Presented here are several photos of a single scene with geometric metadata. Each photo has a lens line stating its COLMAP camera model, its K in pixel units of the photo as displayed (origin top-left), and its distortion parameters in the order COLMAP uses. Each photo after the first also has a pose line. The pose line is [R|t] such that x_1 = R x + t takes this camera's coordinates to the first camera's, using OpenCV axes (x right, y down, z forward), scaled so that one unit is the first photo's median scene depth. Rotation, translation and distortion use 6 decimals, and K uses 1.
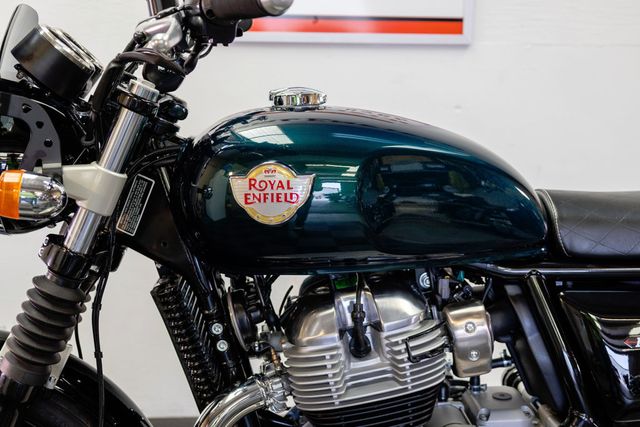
lens RADIAL K [[917.3, 0, 331.9], [0, 917.3, 227.3], [0, 0, 1]] dist [0.032962, 0.000000]
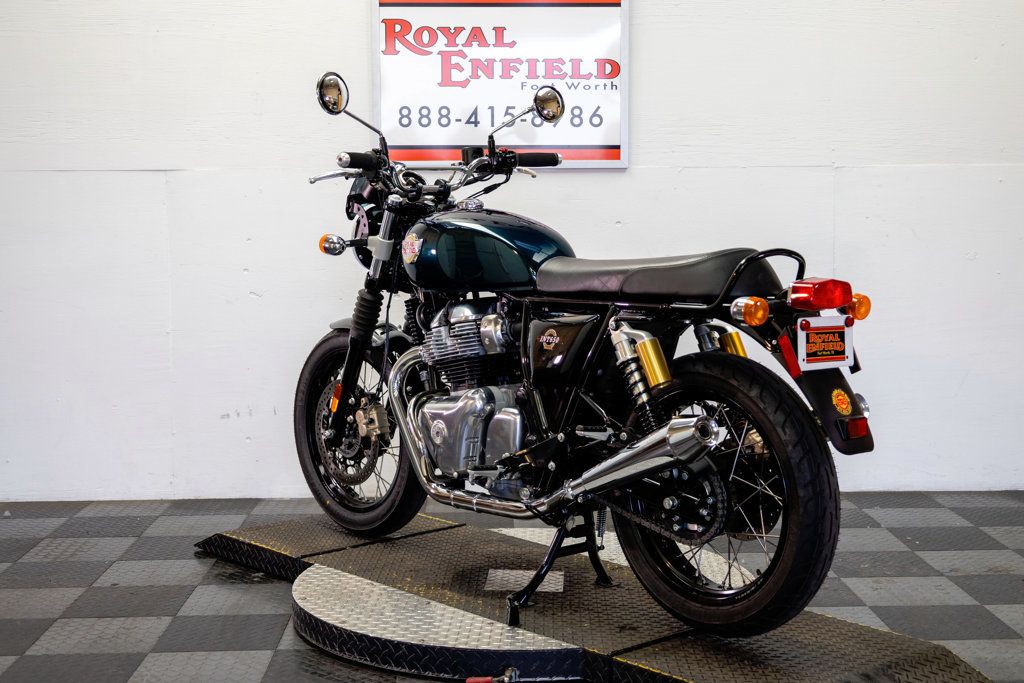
lens RADIAL K [[1467.6, 0, 512.8], [0, 1467.6, 351.8], [0, 0, 1]] dist [0.032962, 0.000000]
pose [[0.997034, -0.008242, -0.076516, 0.329997], [0.003210, 0.997837, -0.065659, 0.340812], [0.076892, 0.065219, 0.994904, -1.864484]]
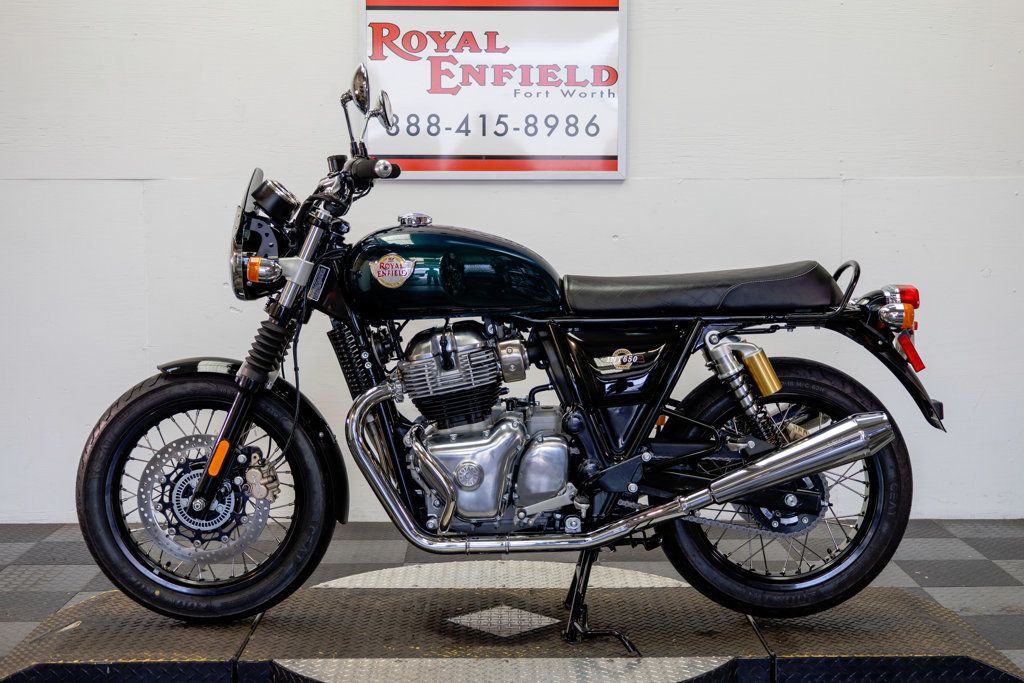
lens RADIAL K [[1467.6, 0, 517.2], [0, 1467.6, 348.1], [0, 0, 1]] dist [0.032962, 0.000000]
pose [[0.996282, -0.003272, -0.086085, 0.389879], [-0.003056, 0.997307, -0.073277, 0.296940], [0.086093, 0.073268, 0.993589, -1.676926]]
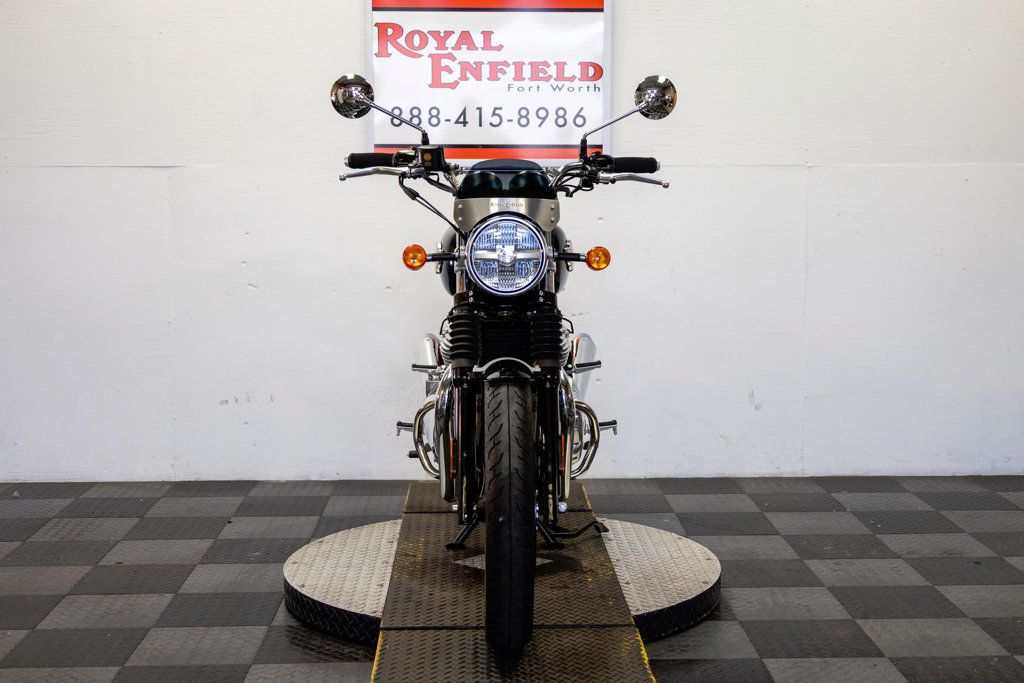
lens RADIAL K [[1467.6, 0, 513.4], [0, 1467.6, 343.0], [0, 0, 1]] dist [0.032962, 0.000000]
pose [[0.997051, -0.003388, -0.076663, 0.388123], [-0.000866, 0.998465, -0.055384, 0.312495], [0.076733, 0.055287, 0.995518, -2.056398]]
